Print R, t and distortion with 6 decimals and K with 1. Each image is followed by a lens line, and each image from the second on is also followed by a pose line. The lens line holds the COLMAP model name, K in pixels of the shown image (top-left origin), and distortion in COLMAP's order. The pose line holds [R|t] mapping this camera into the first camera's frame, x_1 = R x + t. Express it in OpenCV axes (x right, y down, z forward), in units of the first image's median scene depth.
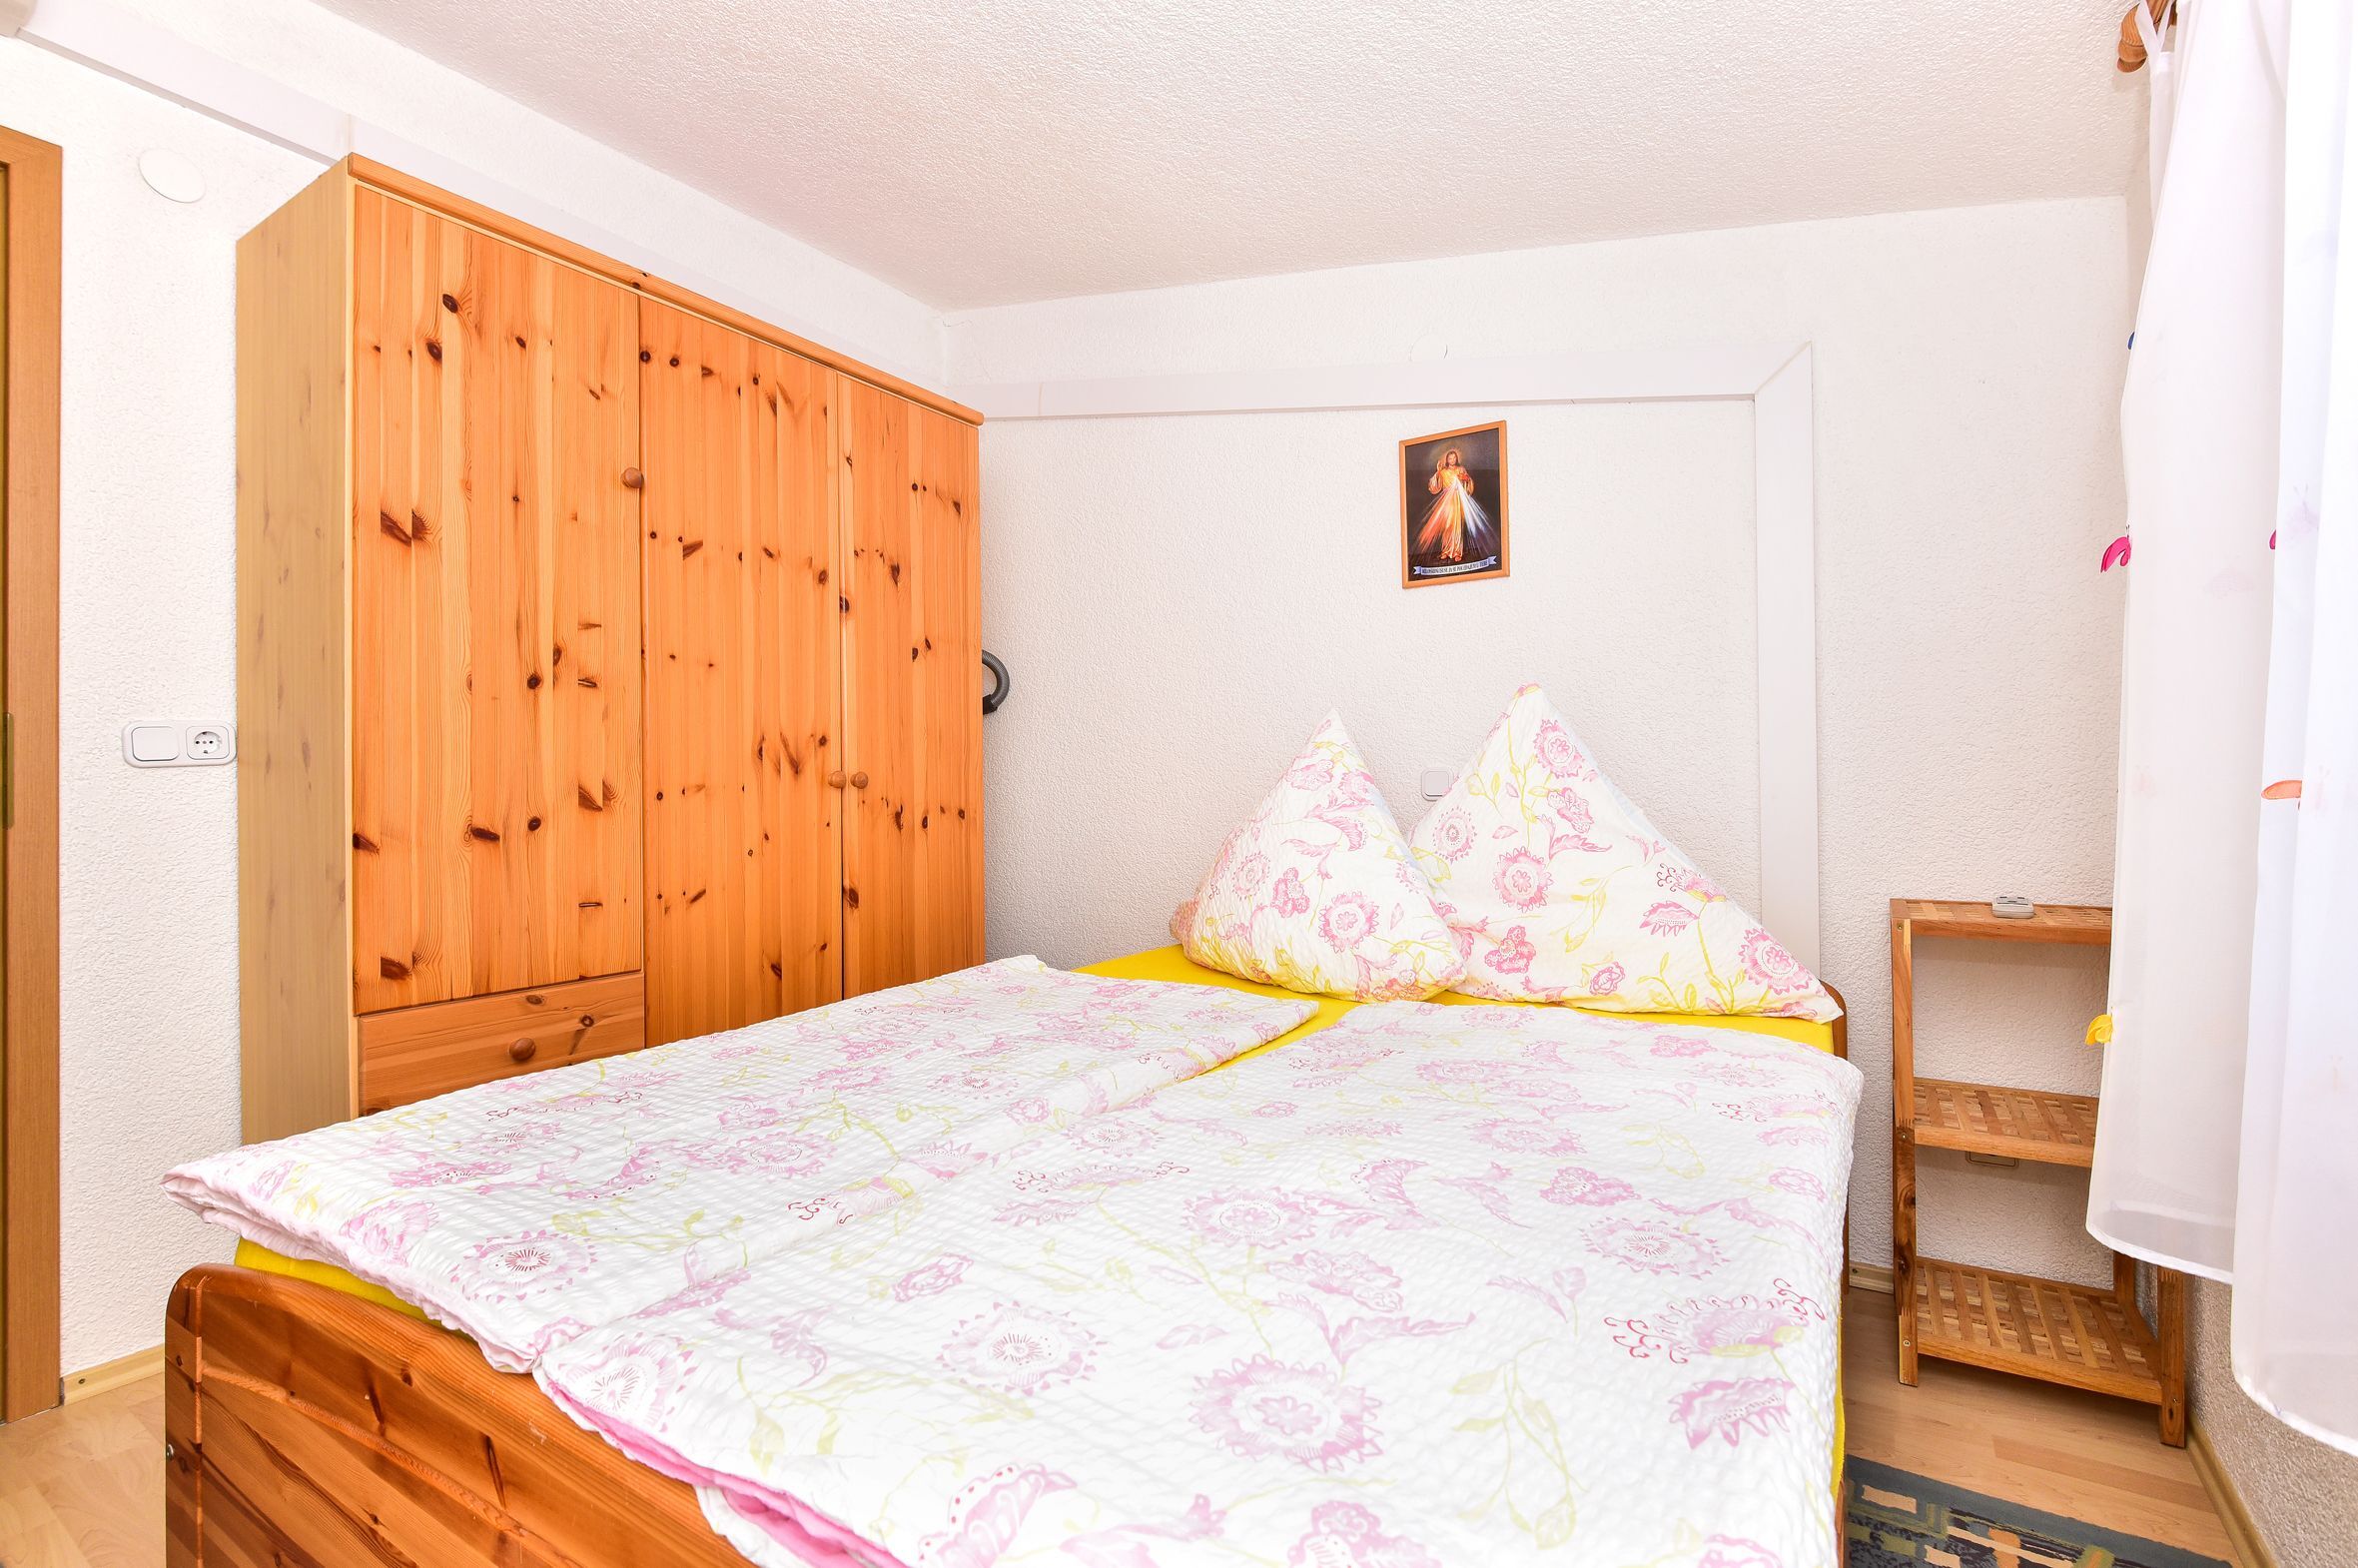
lens RADIAL K [[1044.7, 0, 1179.0], [0, 1044.7, 784.0], [0, 0, 1]] dist [-0.000340, -0.000228]
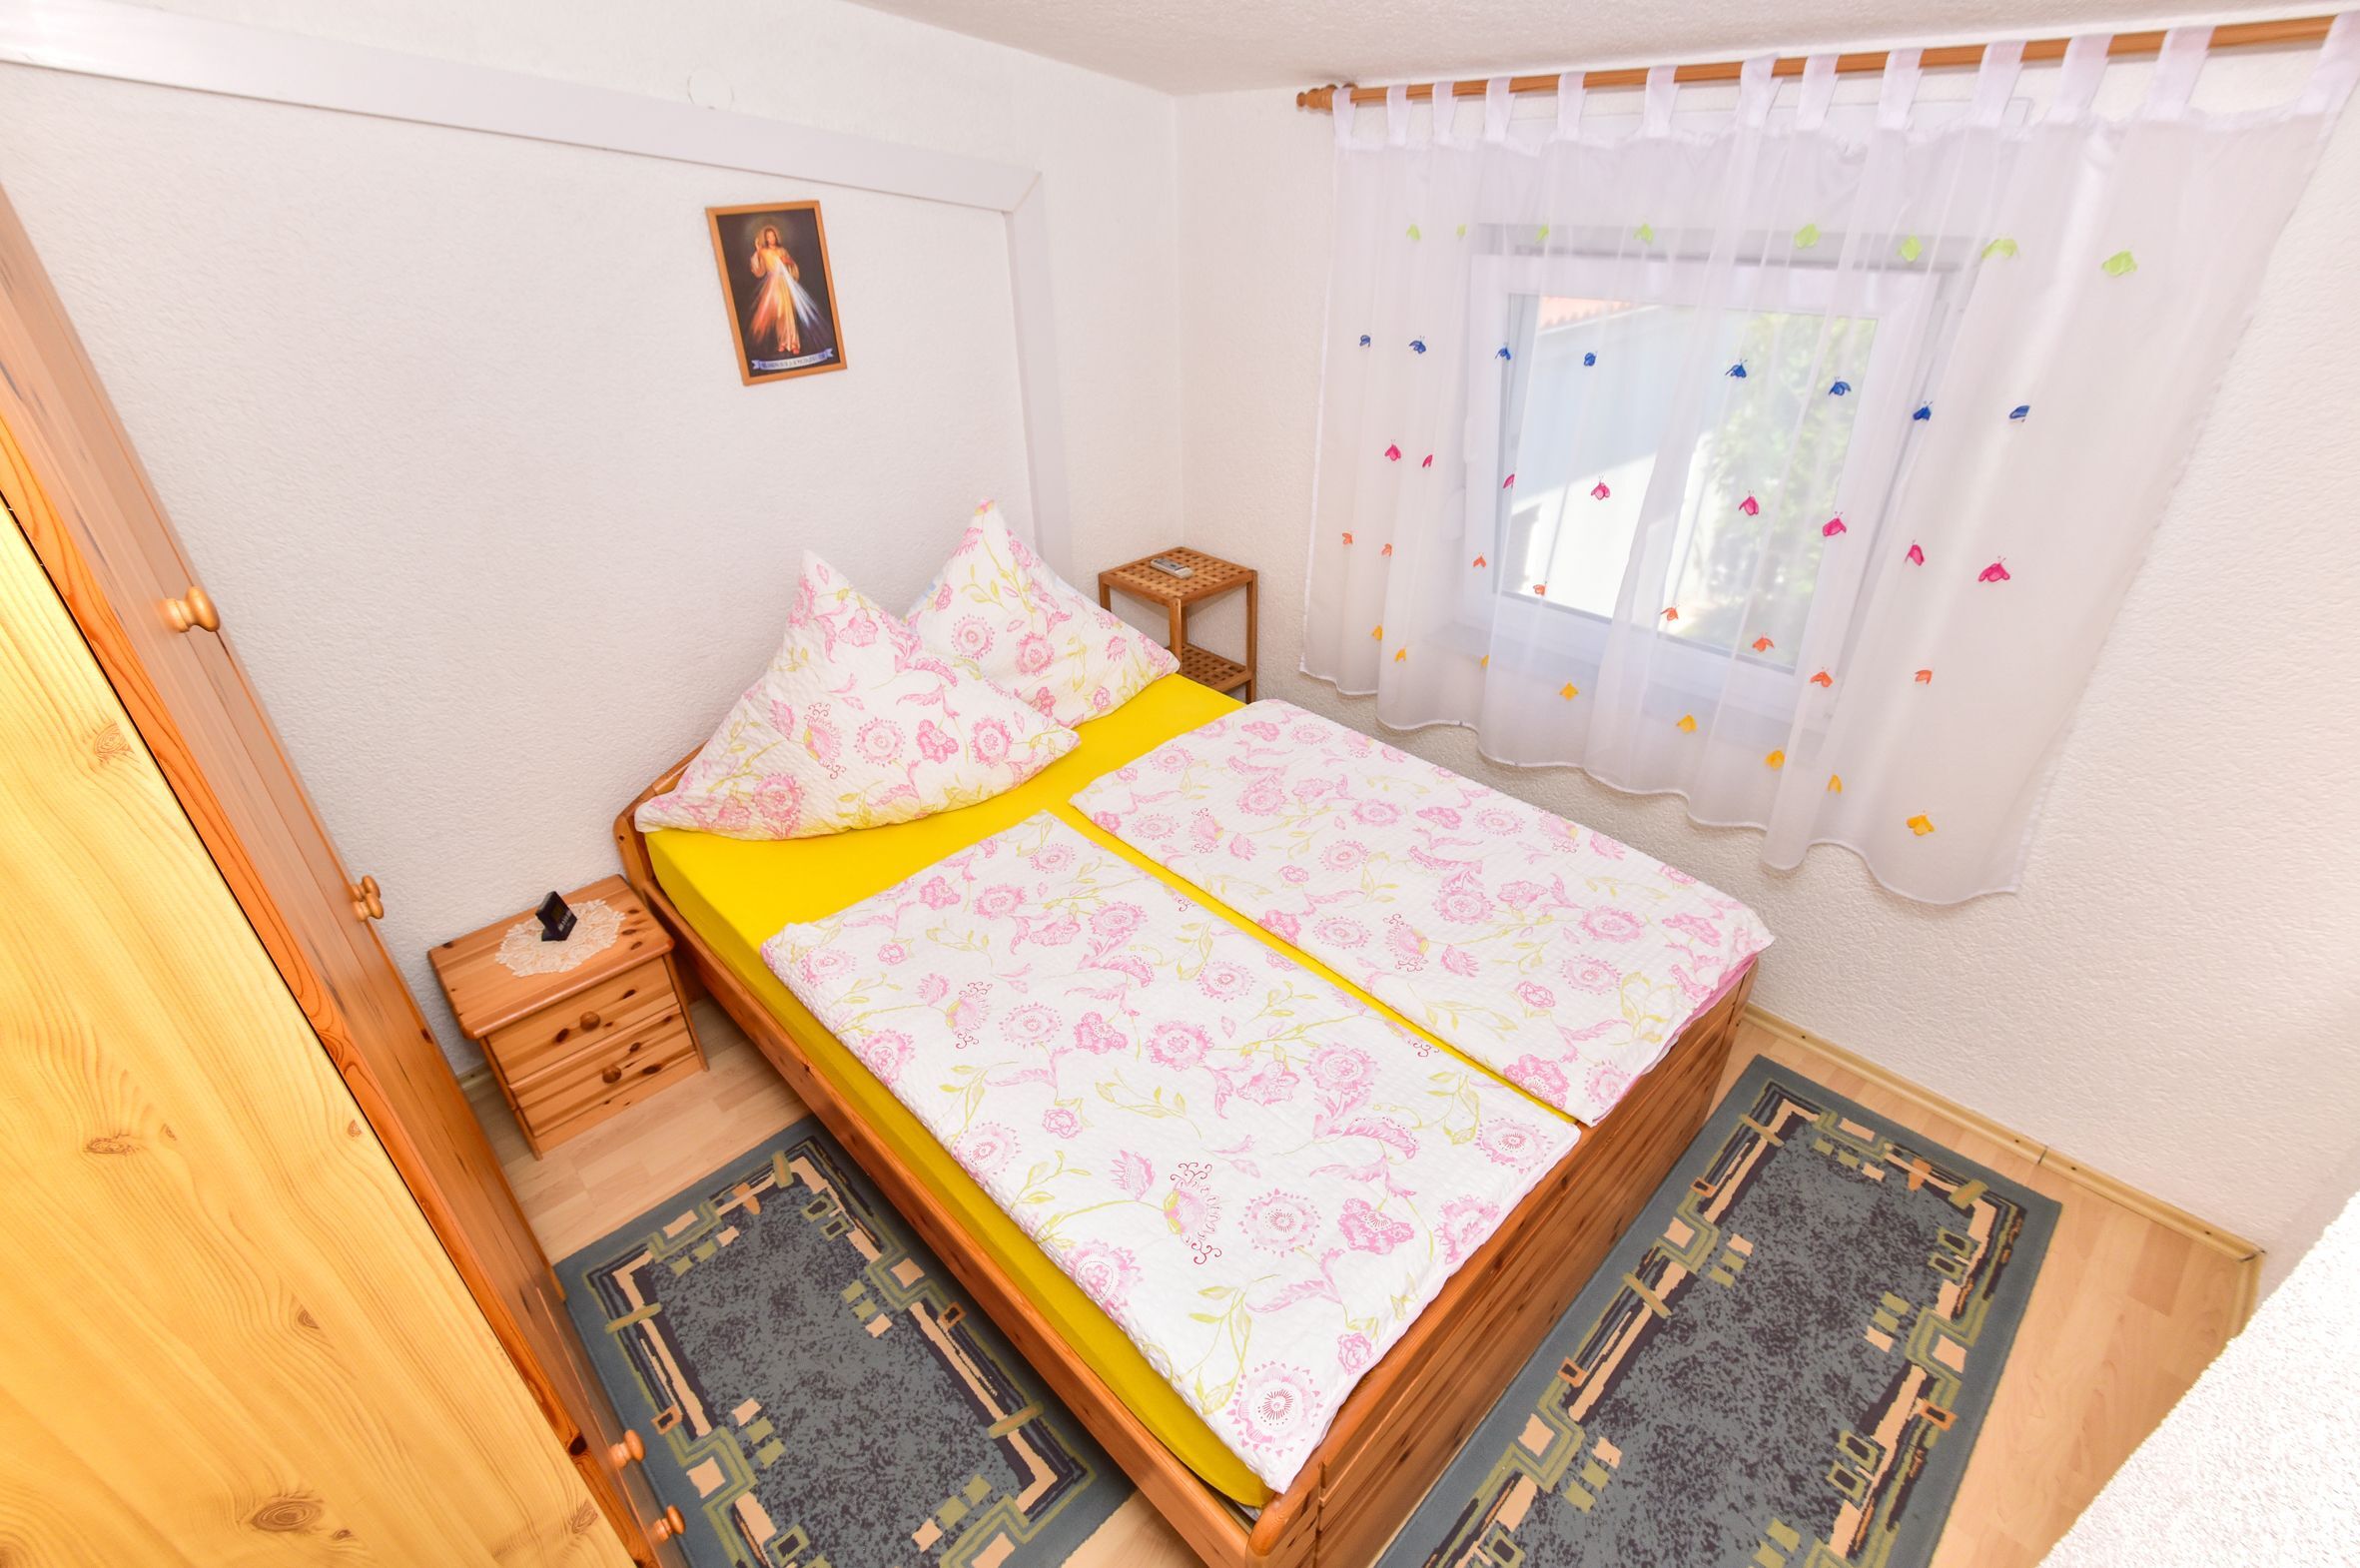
lens RADIAL K [[1045.6, 0, 1180.0], [0, 1045.6, 784.0], [0, 0, 1]] dist [-0.000340, -0.000228]
pose [[0.243988, -0.501402, 0.830100, -0.681962], [0.025063, 0.858943, 0.511457, -0.369882], [-0.969454, -0.103984, 0.222138, 0.402246]]
